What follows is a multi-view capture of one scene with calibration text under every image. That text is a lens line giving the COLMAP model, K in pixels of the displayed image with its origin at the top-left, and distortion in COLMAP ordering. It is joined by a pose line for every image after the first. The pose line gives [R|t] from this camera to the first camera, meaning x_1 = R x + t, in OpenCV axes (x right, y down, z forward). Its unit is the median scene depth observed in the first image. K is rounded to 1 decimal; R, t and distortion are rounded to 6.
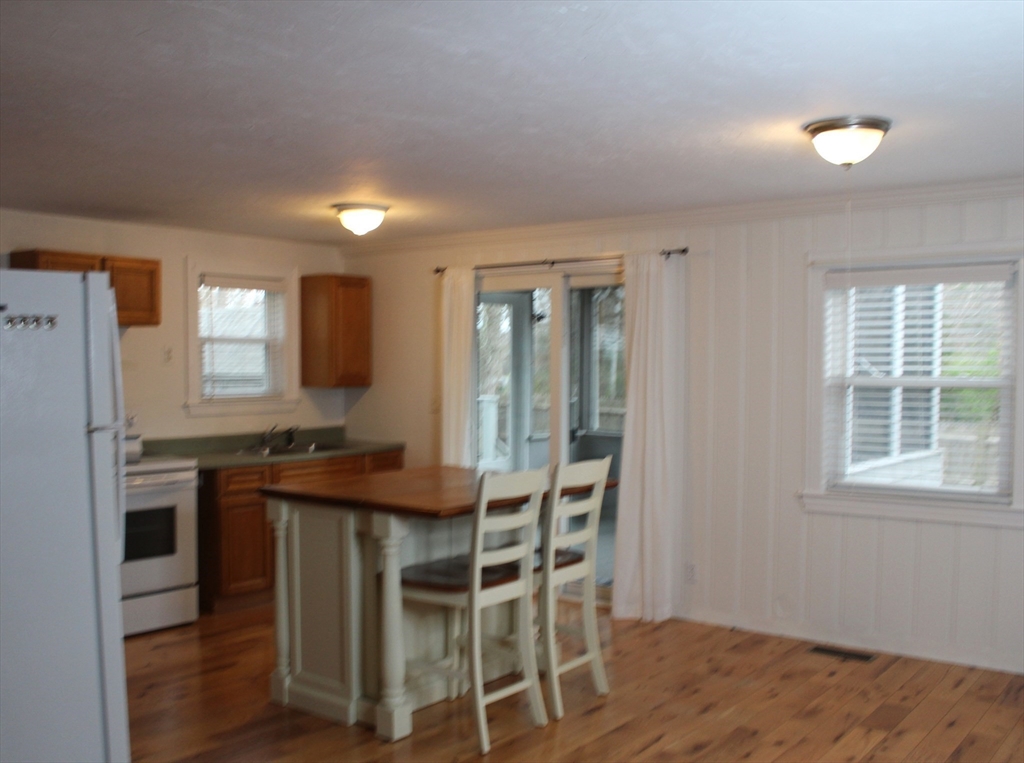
lens RADIAL K [[1041.5, 0, 512.0], [0, 1041.5, 381.5], [0, 0, 1]] dist [-0.165402, 0.143567]
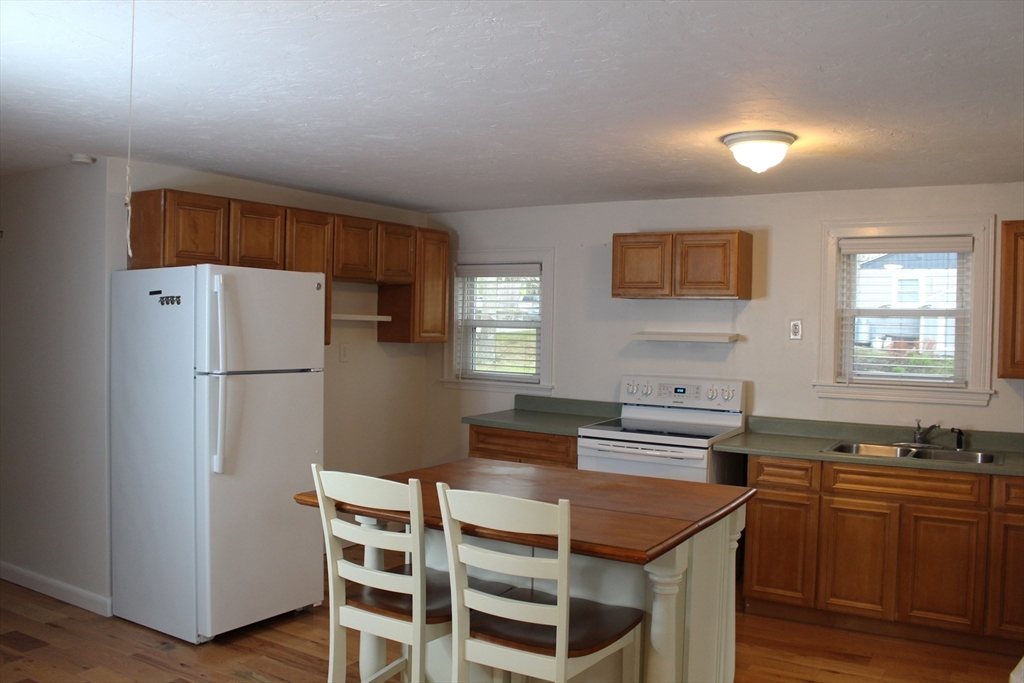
lens RADIAL K [[864.4, 0, 512.0], [0, 864.4, 341.5], [0, 0, 1]] dist [-0.145751, 0.118058]
pose [[0.087256, 0.024463, -0.995886, 0.509807], [-0.039171, 0.999010, 0.021108, -0.025756], [0.995415, 0.037168, 0.088128, 0.823979]]
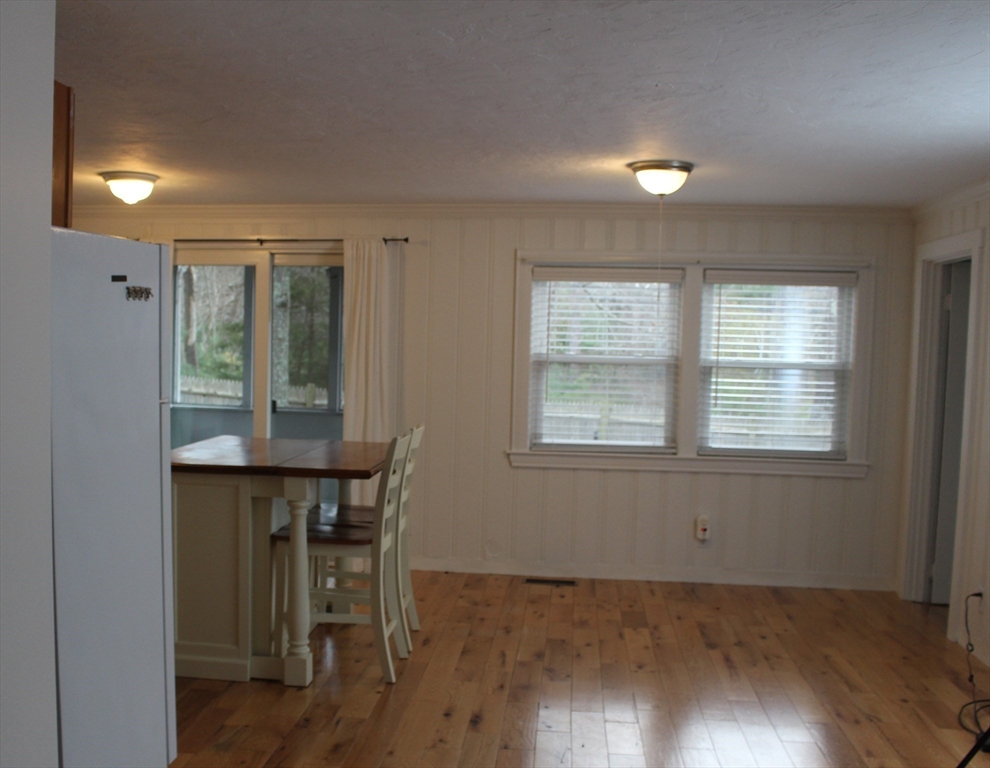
lens RADIAL K [[1073.0, 0, 493.6], [0, 1073.0, 399.9], [0, 0, 1]] dist [-0.172721, -0.000814]
pose [[0.839377, -0.010784, 0.543442, -0.427423], [-0.012669, 0.999143, 0.039396, 0.000039], [-0.543401, -0.039953, 0.838522, -0.027897]]
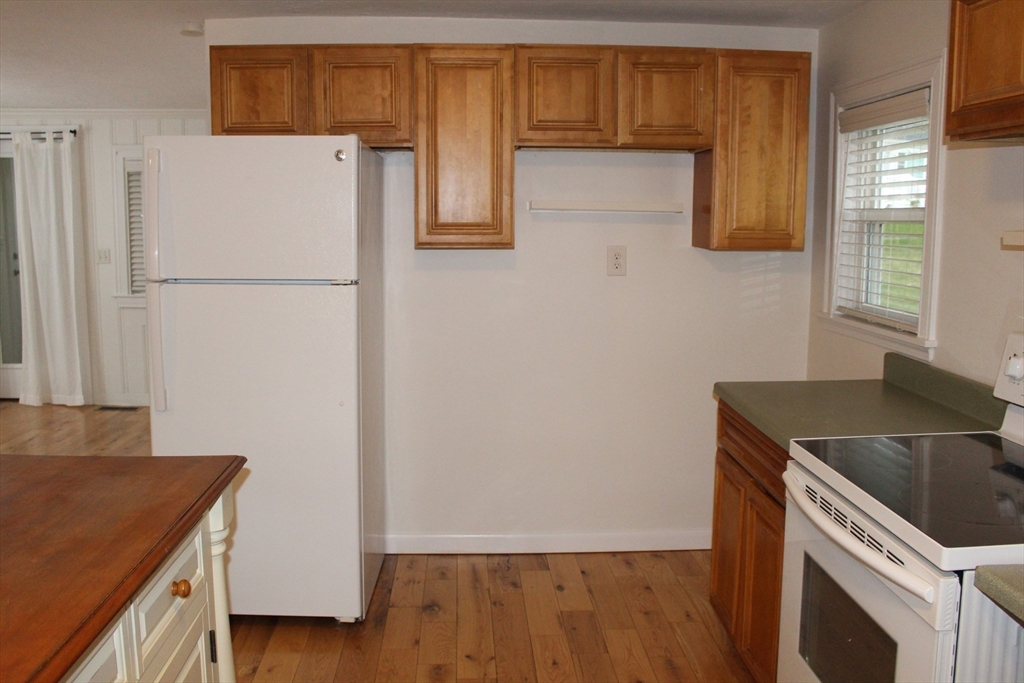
lens RADIAL K [[864.4, 0, 512.0], [0, 864.4, 341.5], [0, 0, 1]] dist [-0.145751, 0.118058]
pose [[-0.769749, 0.086167, -0.632505, -0.062684], [-0.018087, 0.987506, 0.156540, -0.024639], [0.638091, 0.131937, -0.758573, 1.204419]]
